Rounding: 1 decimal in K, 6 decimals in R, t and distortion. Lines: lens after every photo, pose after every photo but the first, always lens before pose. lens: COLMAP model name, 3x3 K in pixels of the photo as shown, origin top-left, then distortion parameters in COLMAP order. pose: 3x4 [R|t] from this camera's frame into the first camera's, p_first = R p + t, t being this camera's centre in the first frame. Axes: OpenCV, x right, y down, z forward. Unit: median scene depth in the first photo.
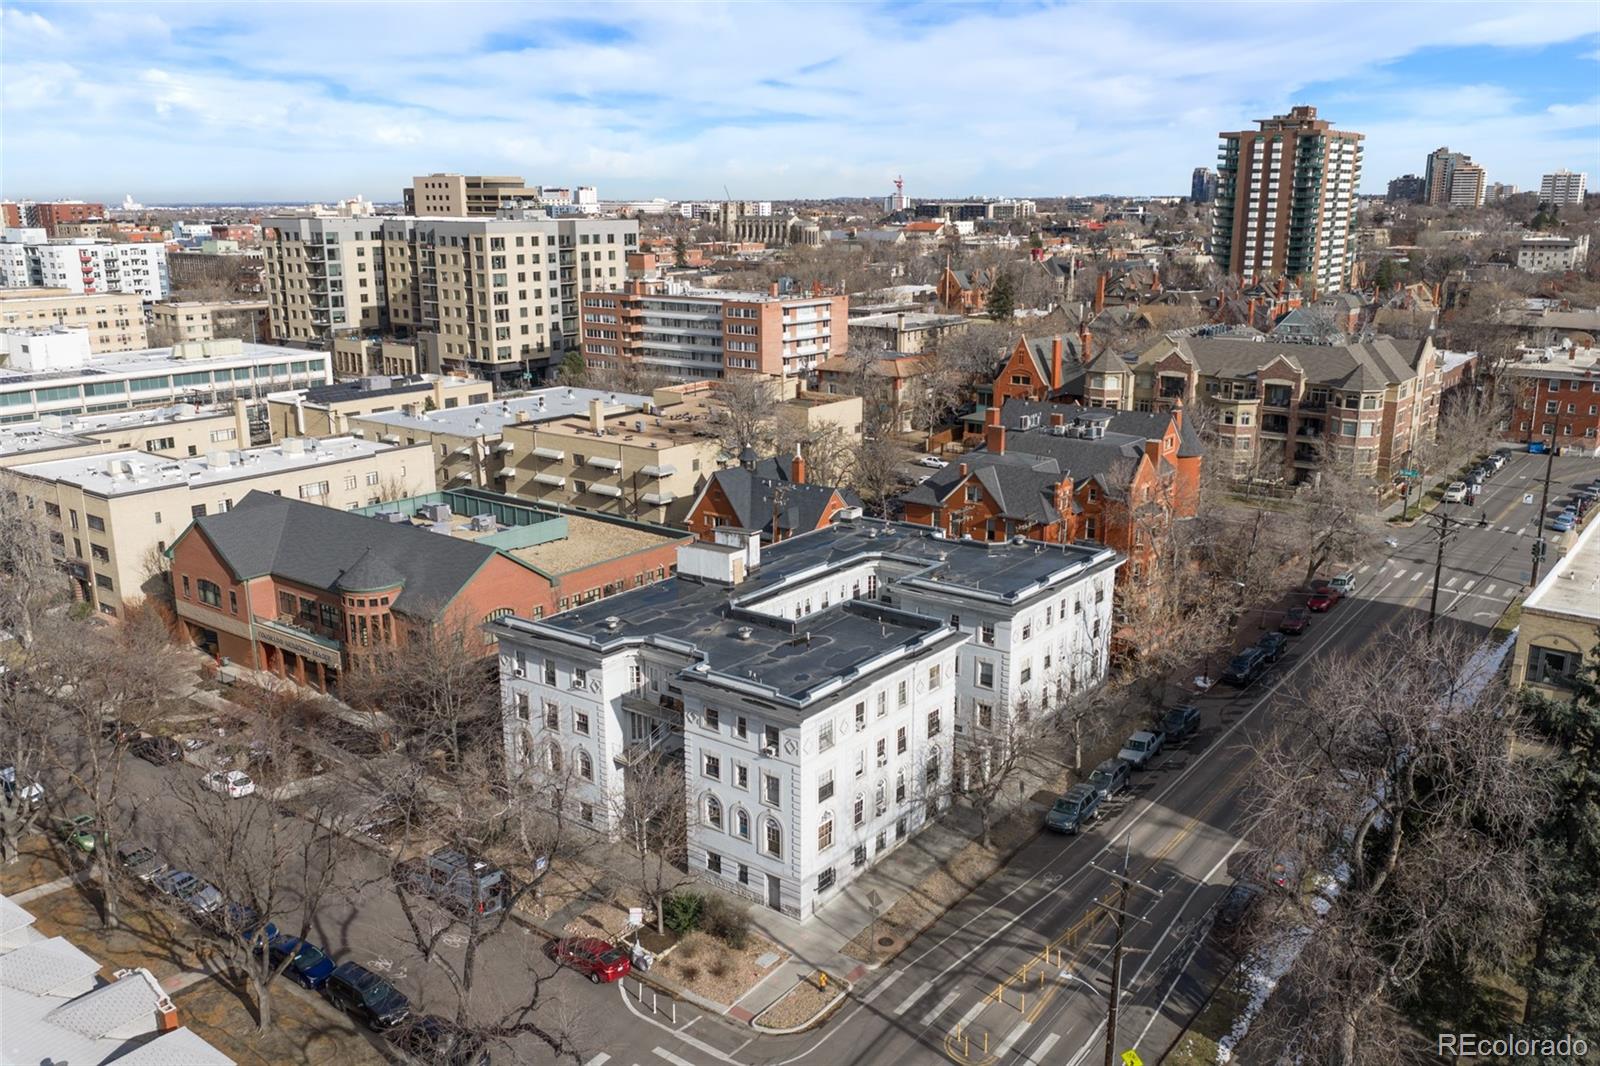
lens RADIAL K [[1319.0, 0, 790.6], [0, 1319.0, 537.8], [0, 0, 1]] dist [0.025081, -0.038329]
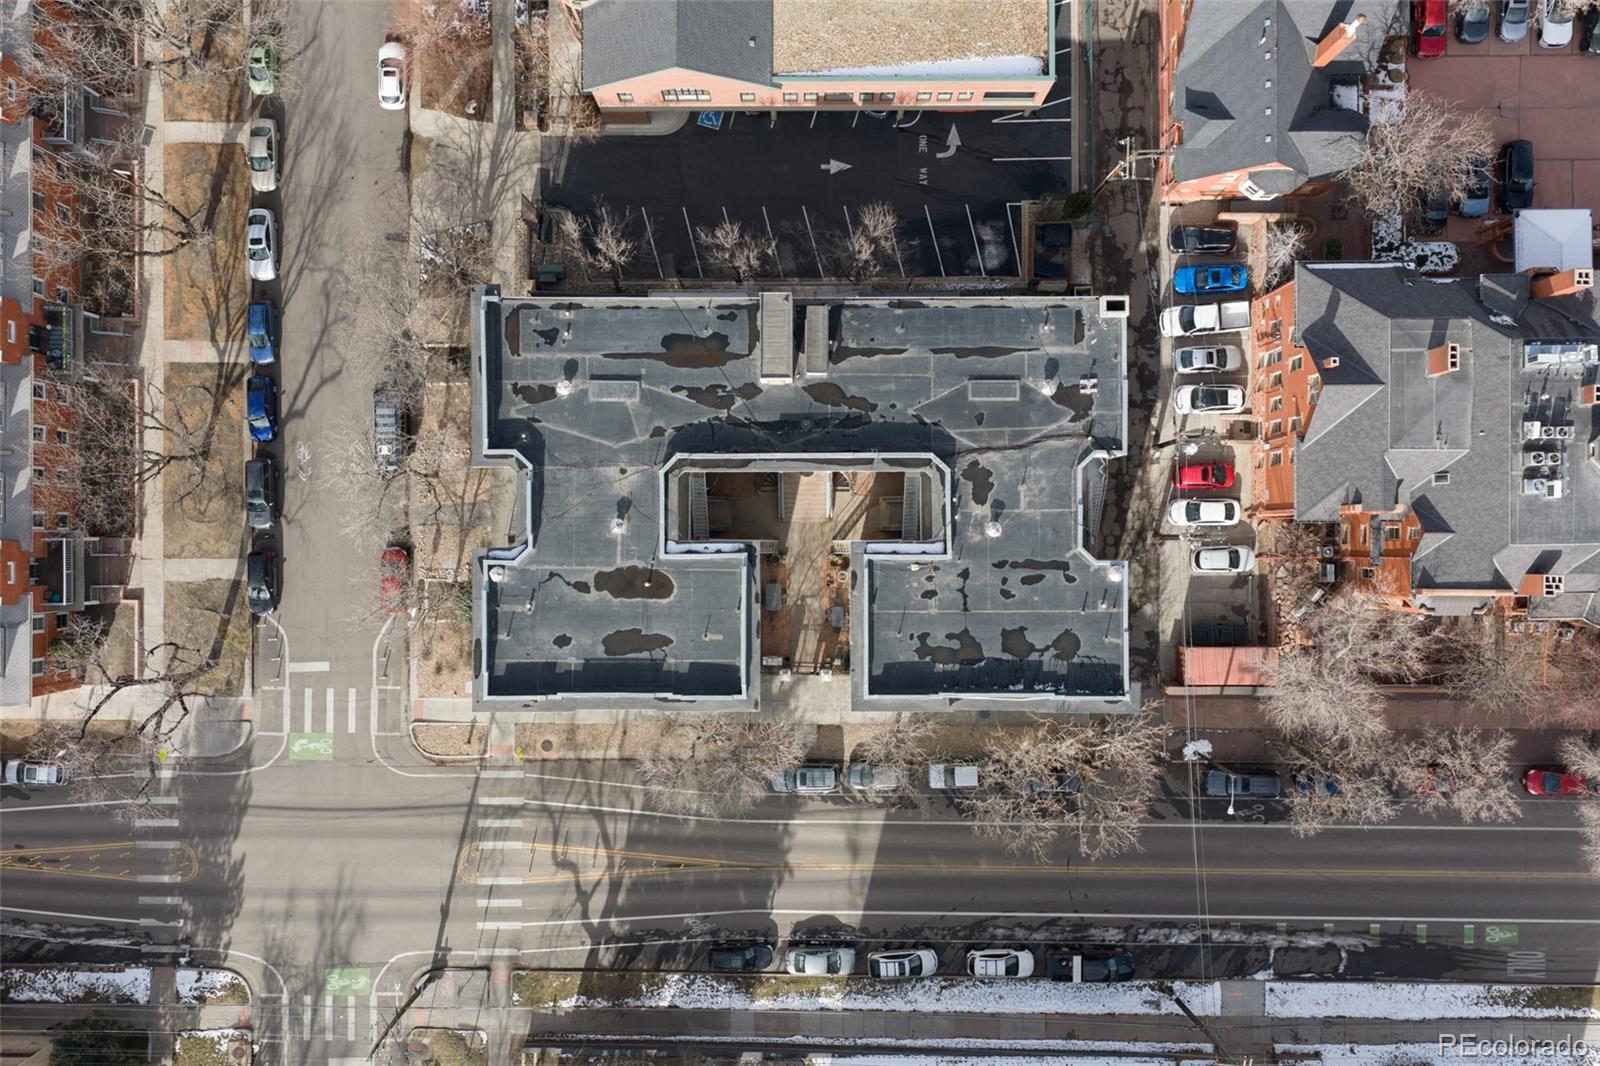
lens RADIAL K [[1319.0, 0, 803.5], [0, 1319.0, 529.9], [0, 0, 1]] dist [0.025081, -0.038329]
pose [[0.612227, 0.790651, 0.006943, 0.025033], [-0.195649, 0.142978, 0.970195, -0.530673], [0.766094, -0.595338, 0.242225, 0.516526]]
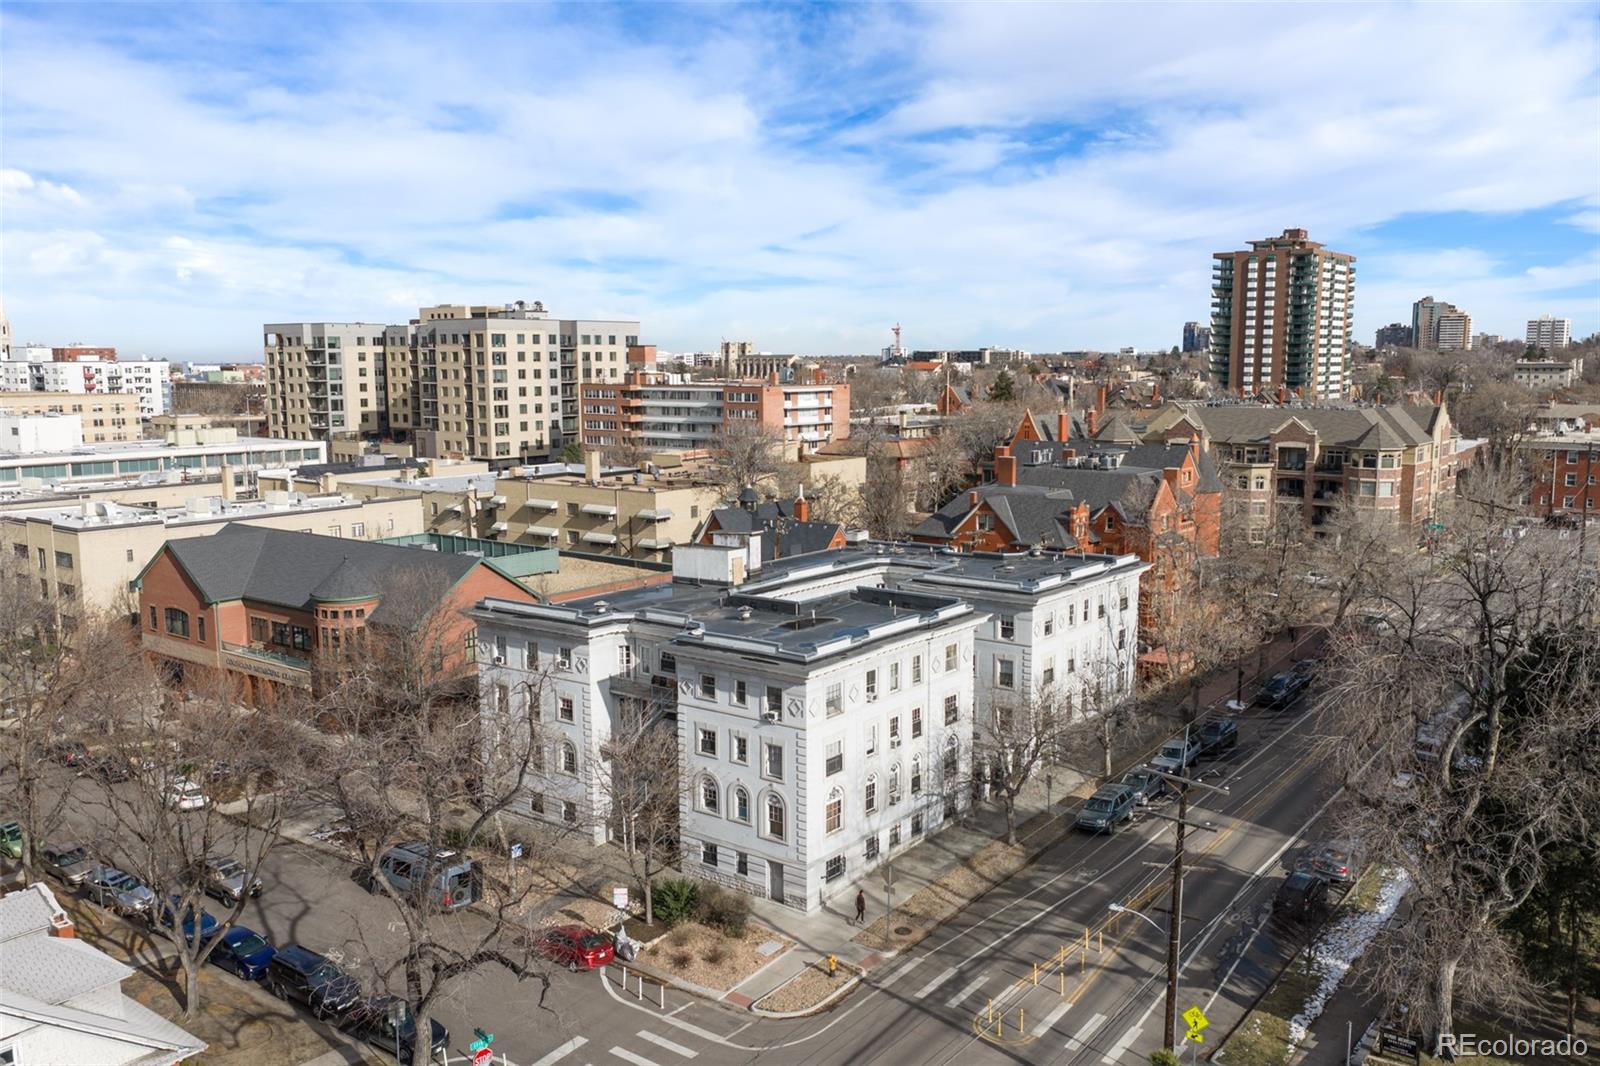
lens RADIAL K [[1319.0, 0, 790.9], [0, 1319.0, 533.2], [0, 0, 1]] dist [0.025081, -0.038329]
pose [[0.999997, -0.002471, -0.000462, -0.001042], [0.002398, 0.992899, -0.118933, 0.075290], [0.000752, 0.118931, 0.992902, 0.046014]]
